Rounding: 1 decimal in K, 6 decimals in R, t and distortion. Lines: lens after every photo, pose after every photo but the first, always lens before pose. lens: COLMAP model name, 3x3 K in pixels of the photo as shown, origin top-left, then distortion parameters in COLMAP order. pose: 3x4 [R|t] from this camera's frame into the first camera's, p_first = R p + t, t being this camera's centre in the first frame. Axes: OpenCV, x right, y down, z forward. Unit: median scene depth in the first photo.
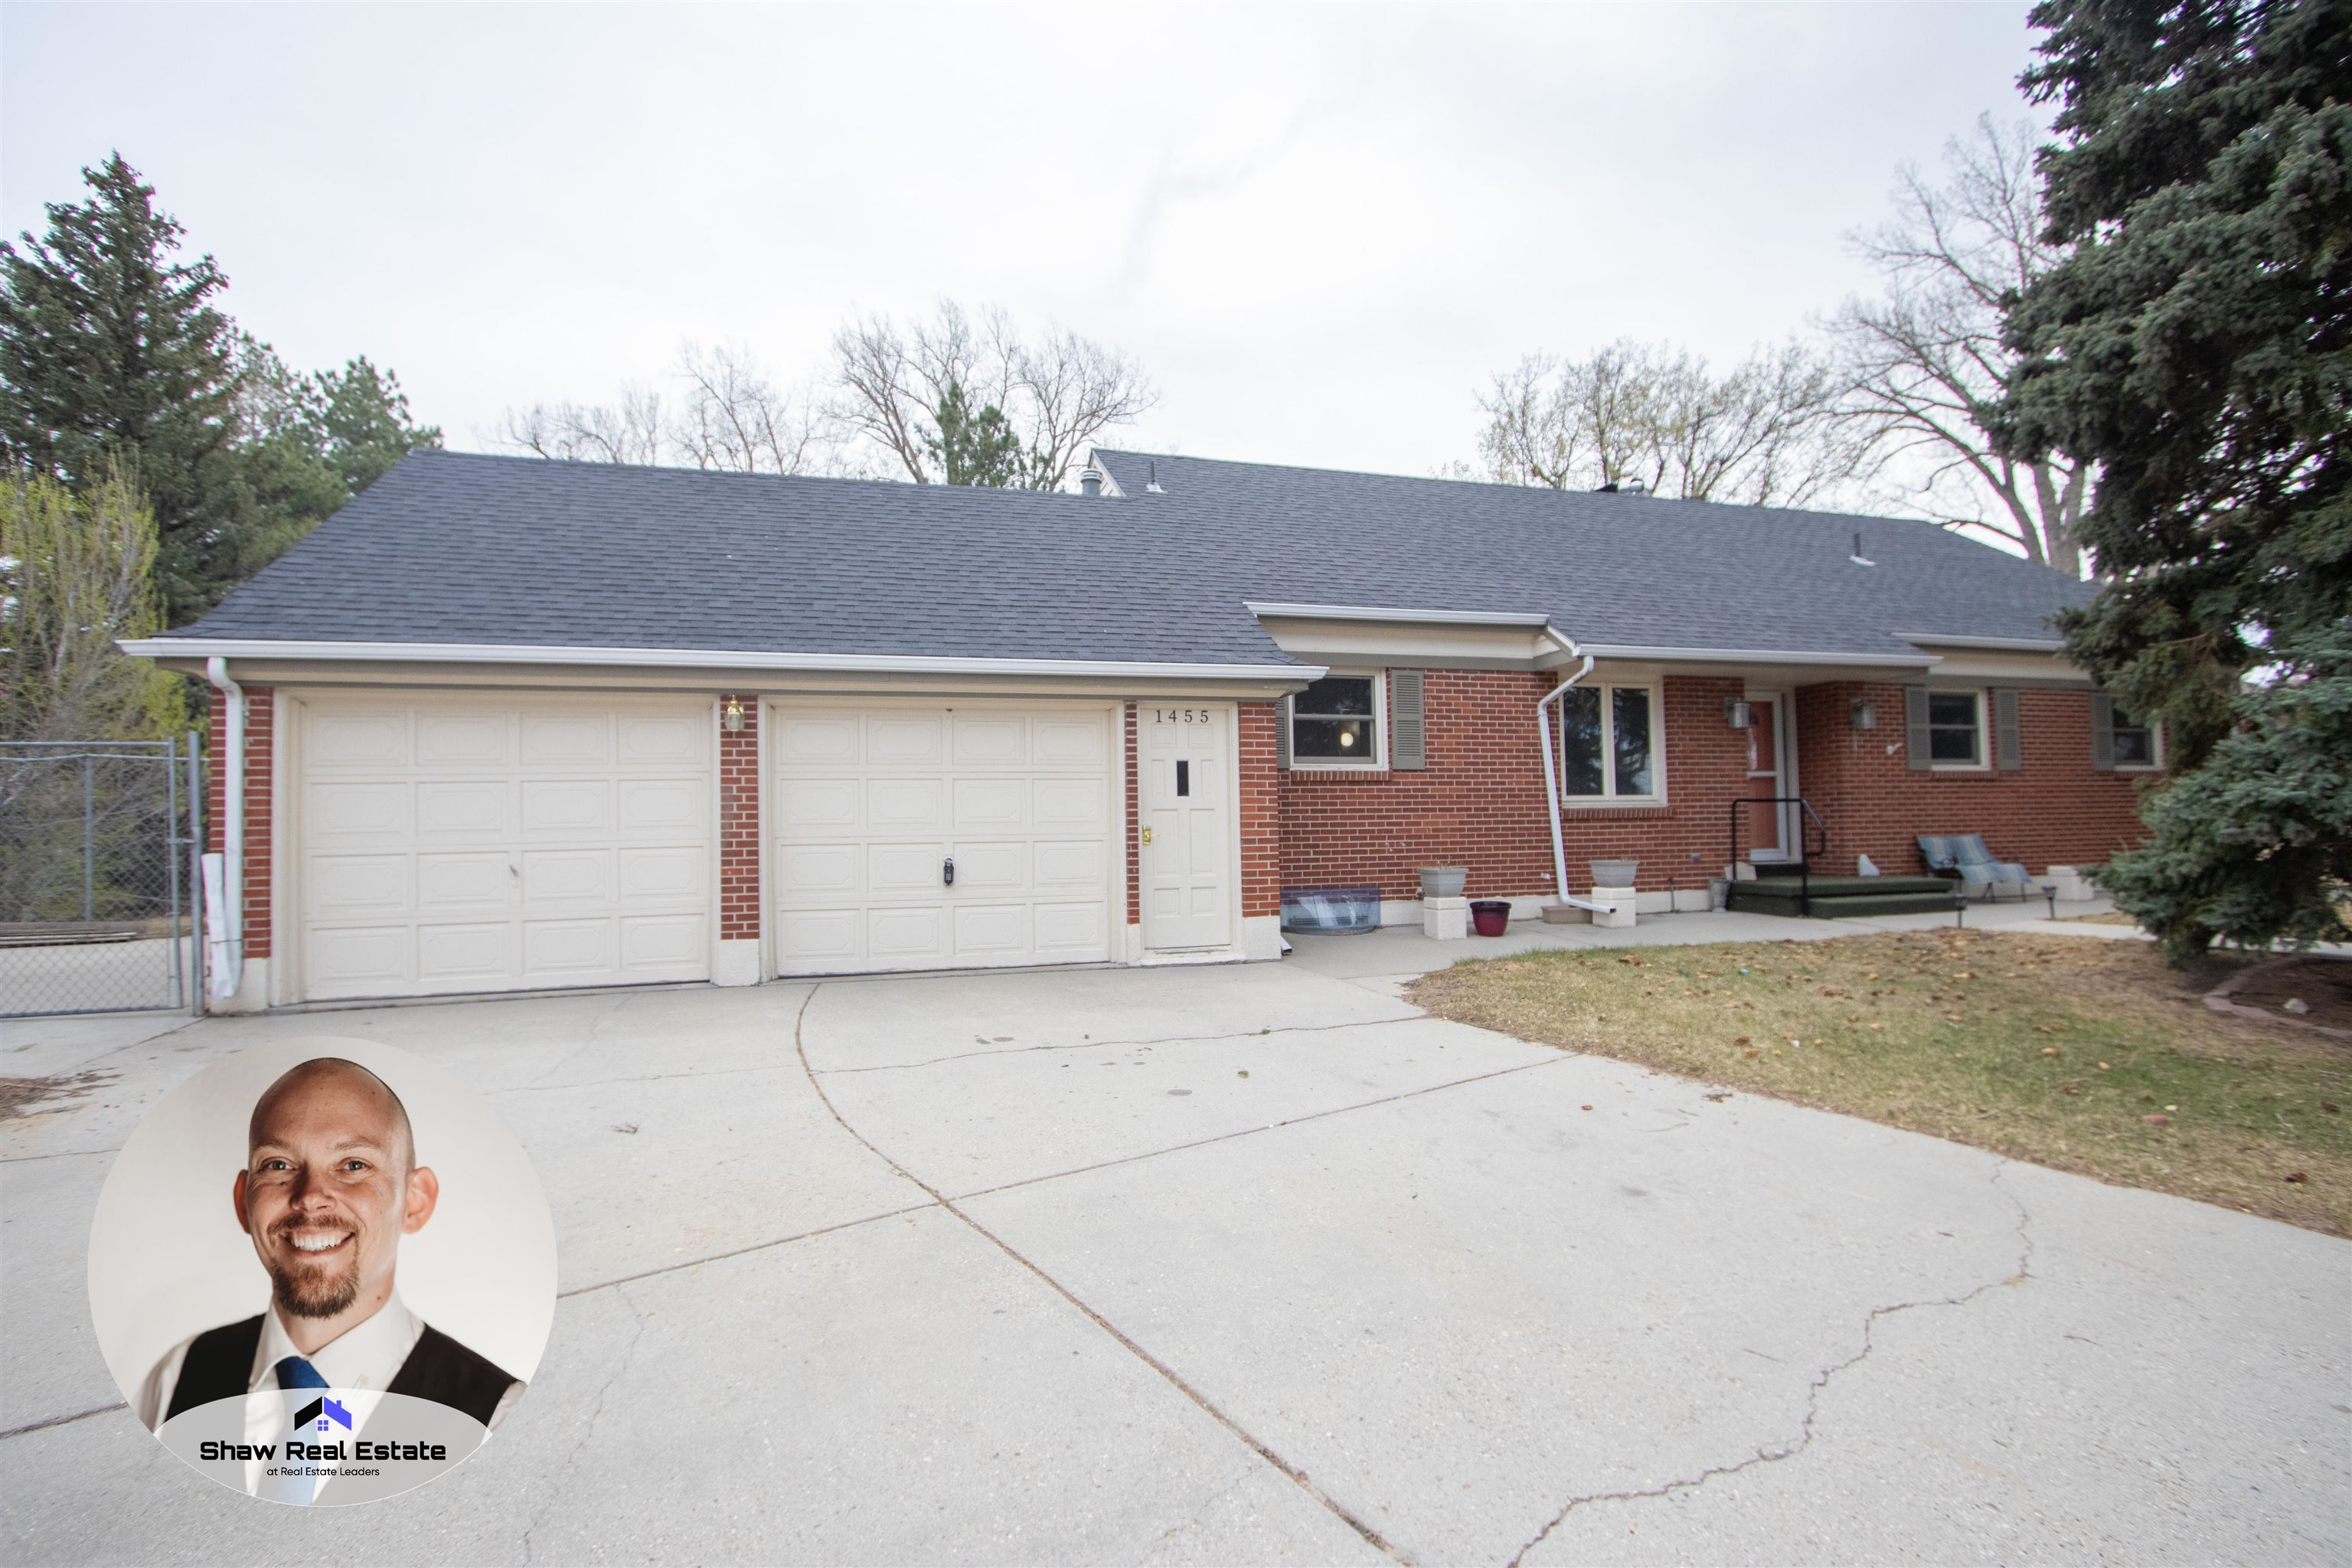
lens RADIAL K [[1036.6, 0, 1176.0], [0, 1036.6, 784.0], [0, 0, 1]] dist [0.000515, 0.000114]
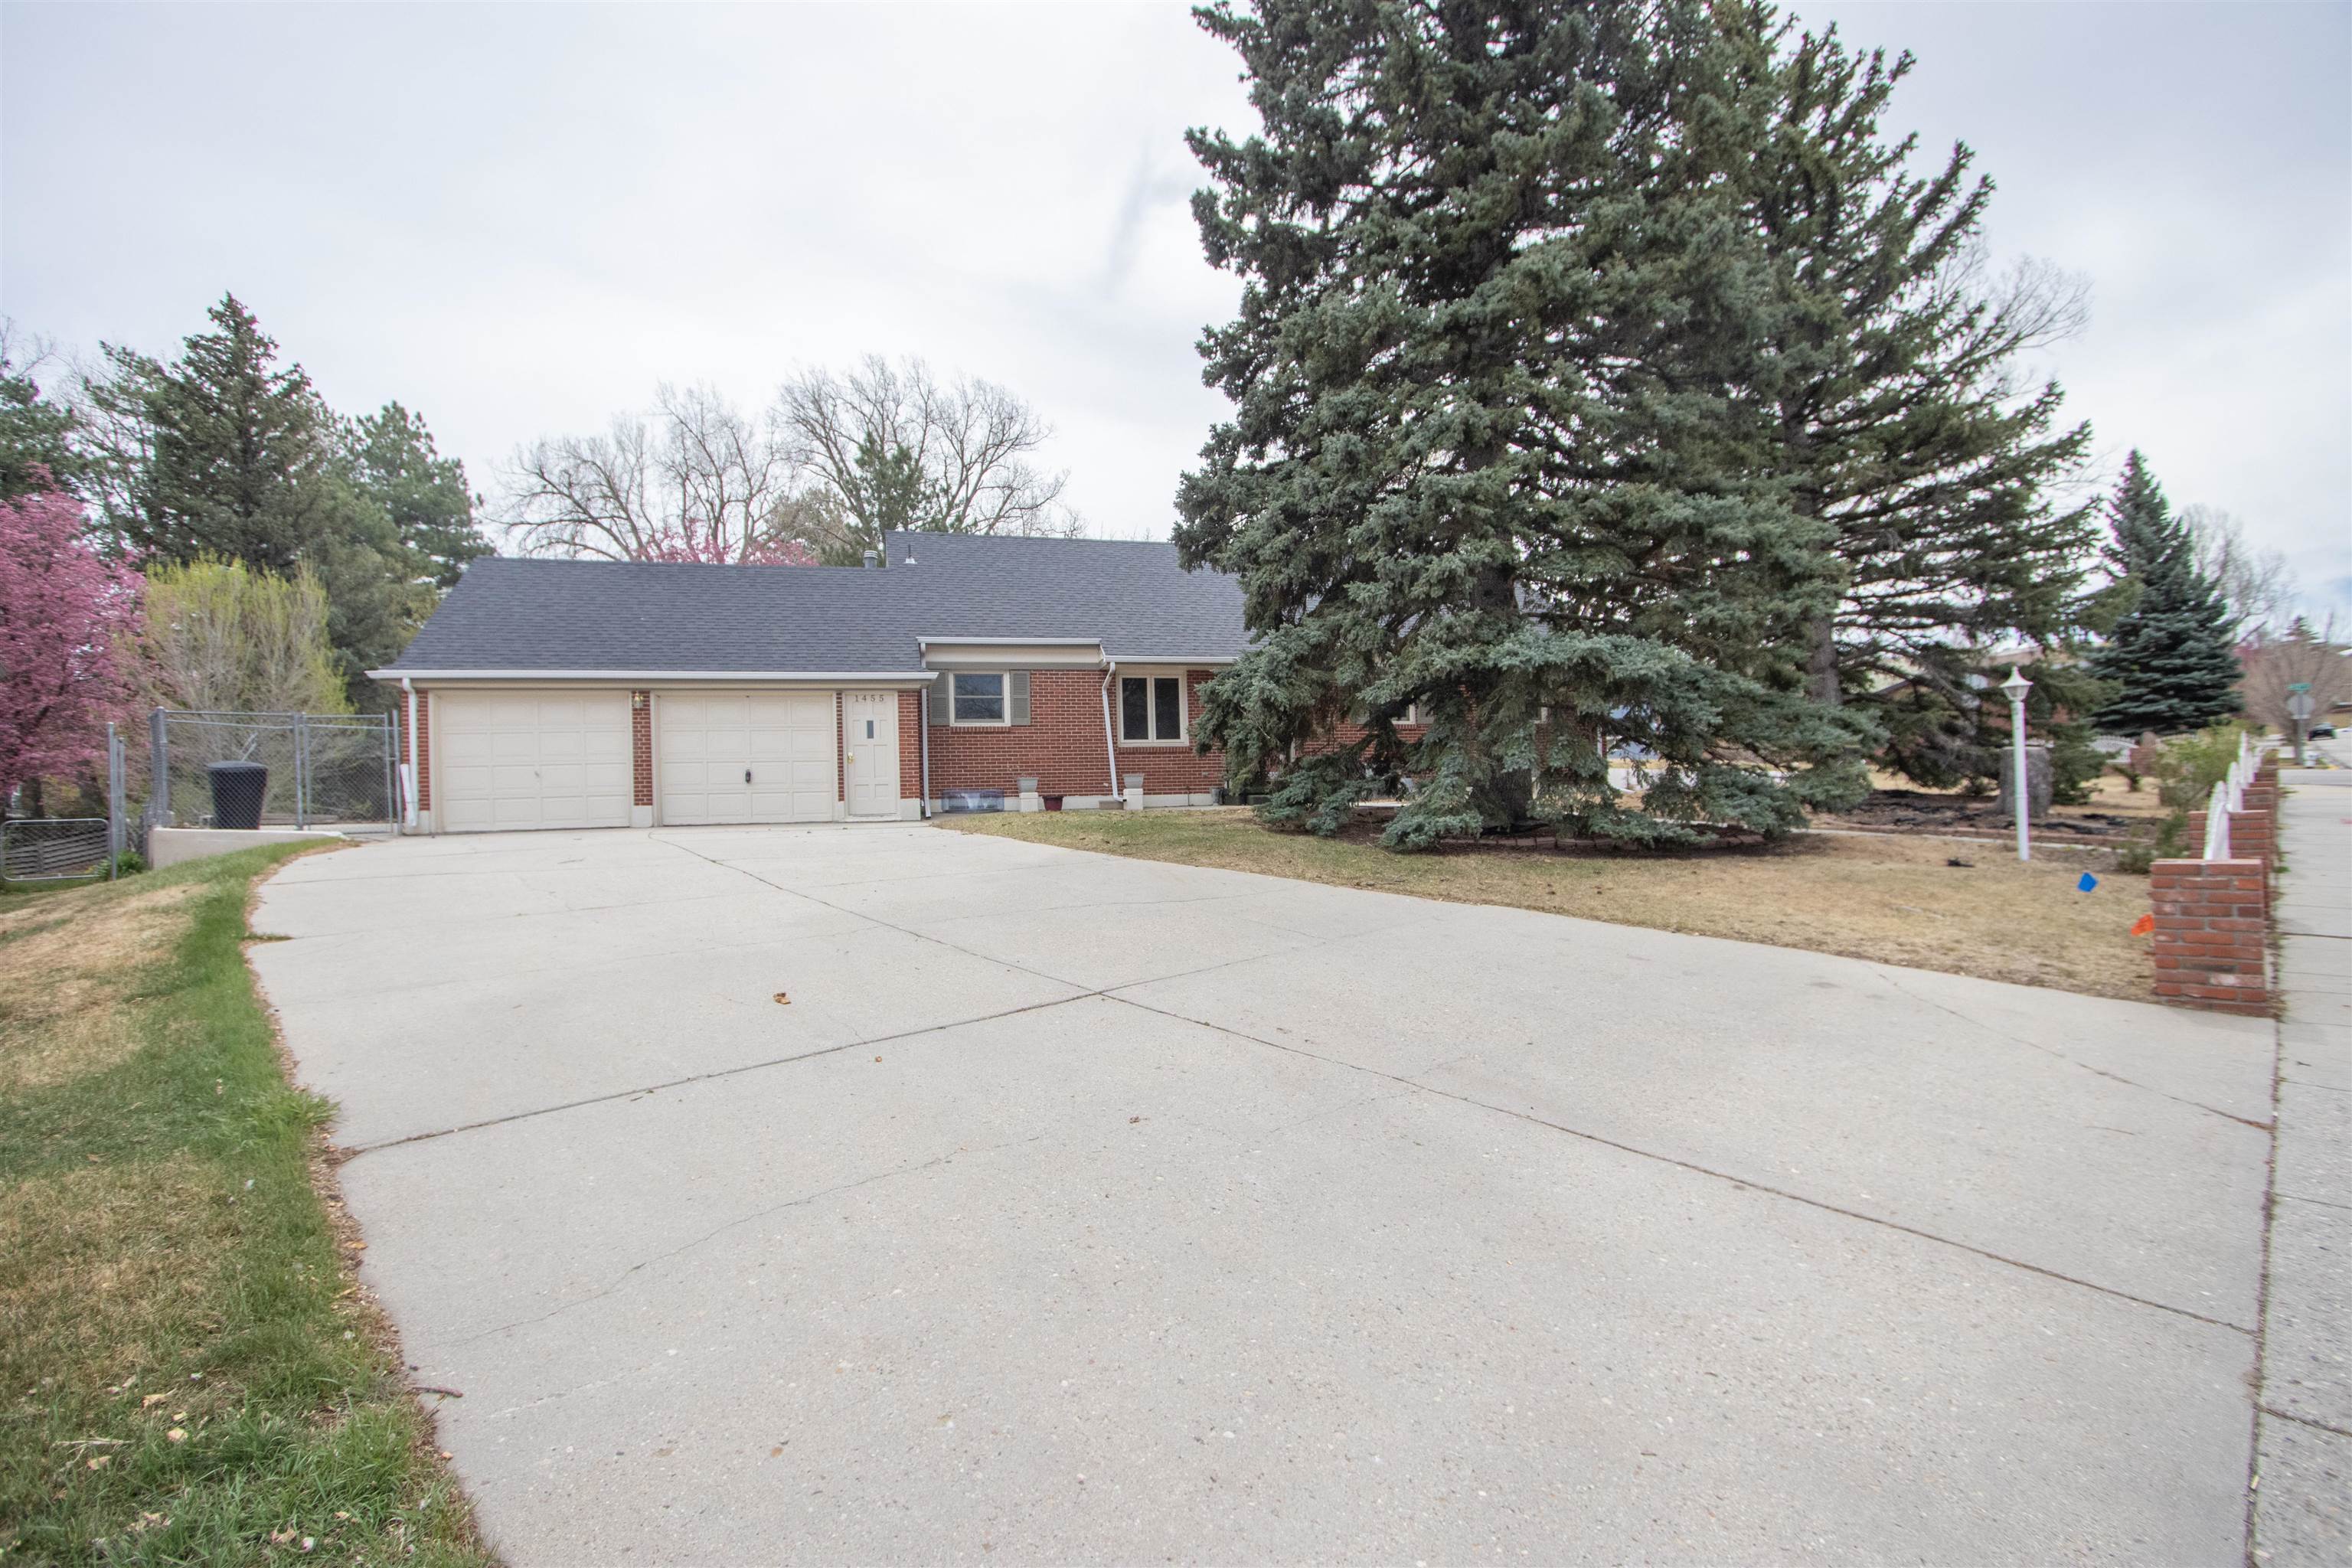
lens RADIAL K [[1075.0, 0, 1176.0], [0, 1075.0, 784.0], [0, 0, 1]] dist [0.022267, 0.000020]
pose [[0.999527, -0.010385, -0.028958, 0.513772], [0.010963, 0.999742, 0.019869, 0.050670], [0.028744, -0.020177, 0.999383, -0.826692]]
